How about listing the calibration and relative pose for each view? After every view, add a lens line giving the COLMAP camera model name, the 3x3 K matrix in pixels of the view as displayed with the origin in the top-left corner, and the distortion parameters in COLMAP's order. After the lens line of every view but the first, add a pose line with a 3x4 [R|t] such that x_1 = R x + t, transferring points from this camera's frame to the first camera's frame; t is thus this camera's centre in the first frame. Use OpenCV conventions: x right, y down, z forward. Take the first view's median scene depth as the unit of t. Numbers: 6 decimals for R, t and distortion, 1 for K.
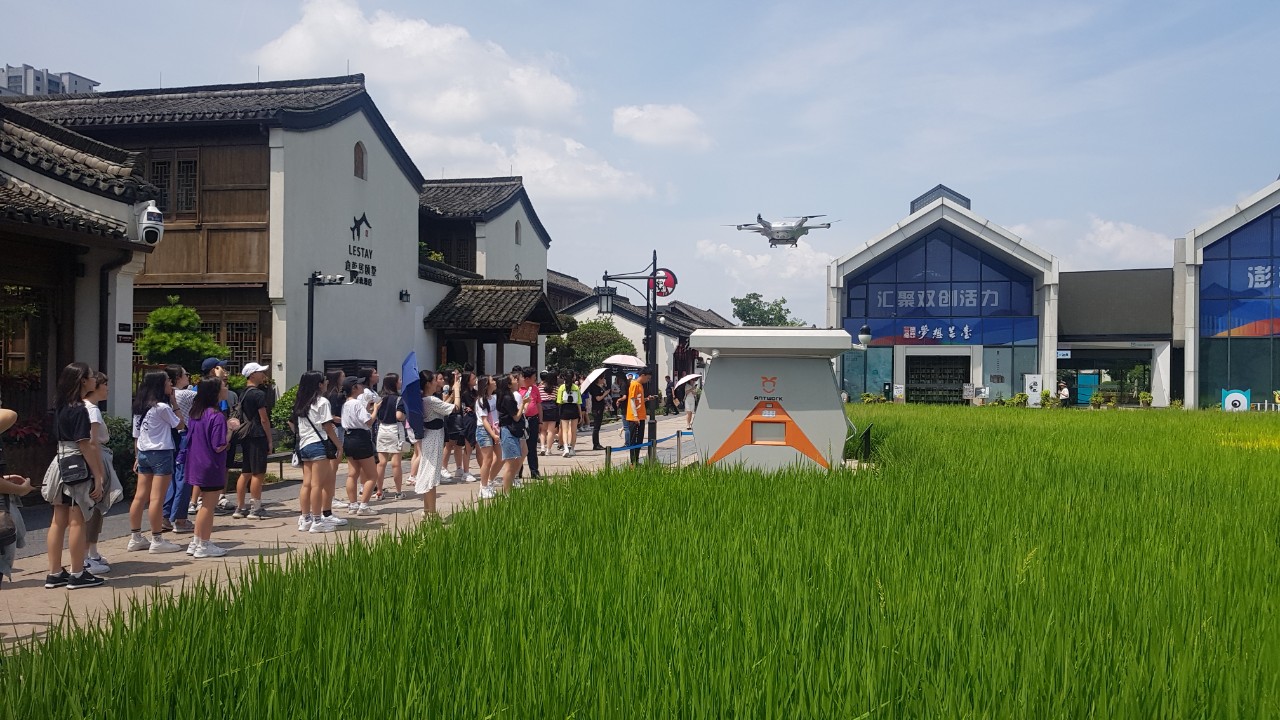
lens RADIAL K [[985.7, 0, 640.6], [0, 985.7, 362.4], [0, 0, 1]] dist [0.006062, 0.000564]
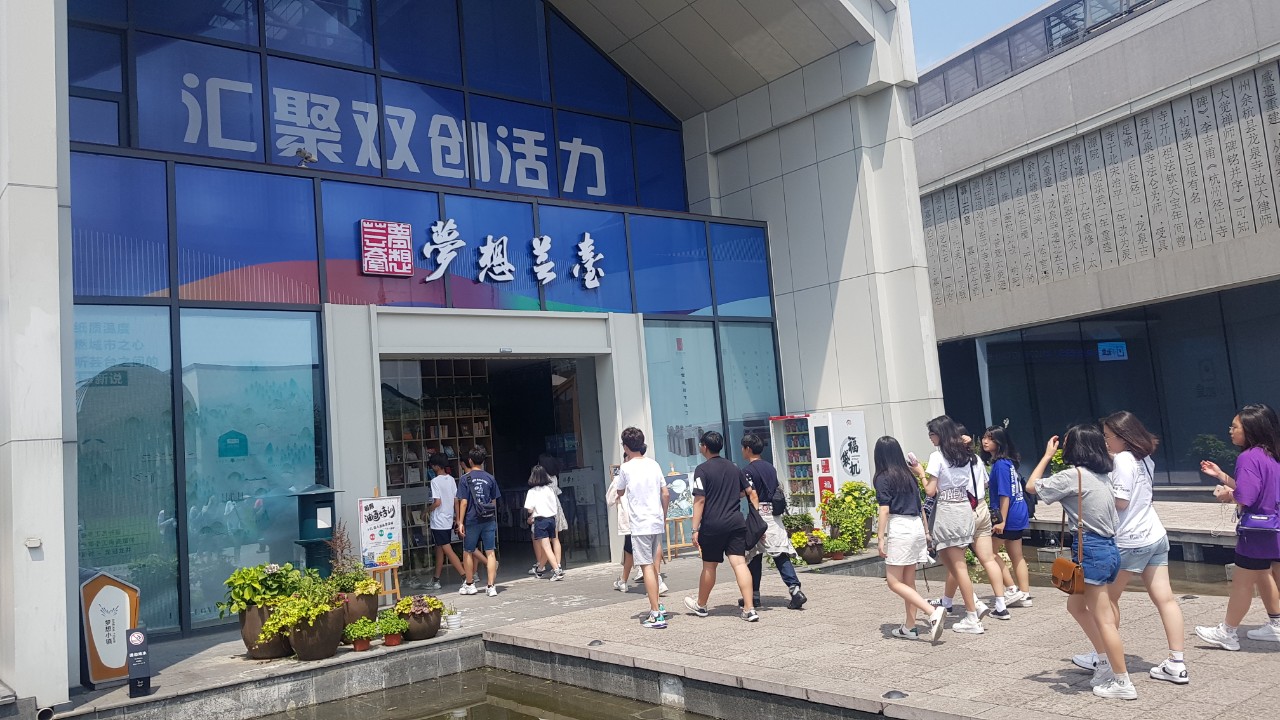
lens RADIAL K [[985.7, 0, 639.3], [0, 985.7, 356.2], [0, 0, 1]] dist [0.006062, 0.000564]
pose [[0.596735, 0.017399, 0.802250, 0.134400], [0.069220, 0.994922, -0.073065, 0.012332], [-0.799447, 0.099132, 0.592500, 0.831067]]
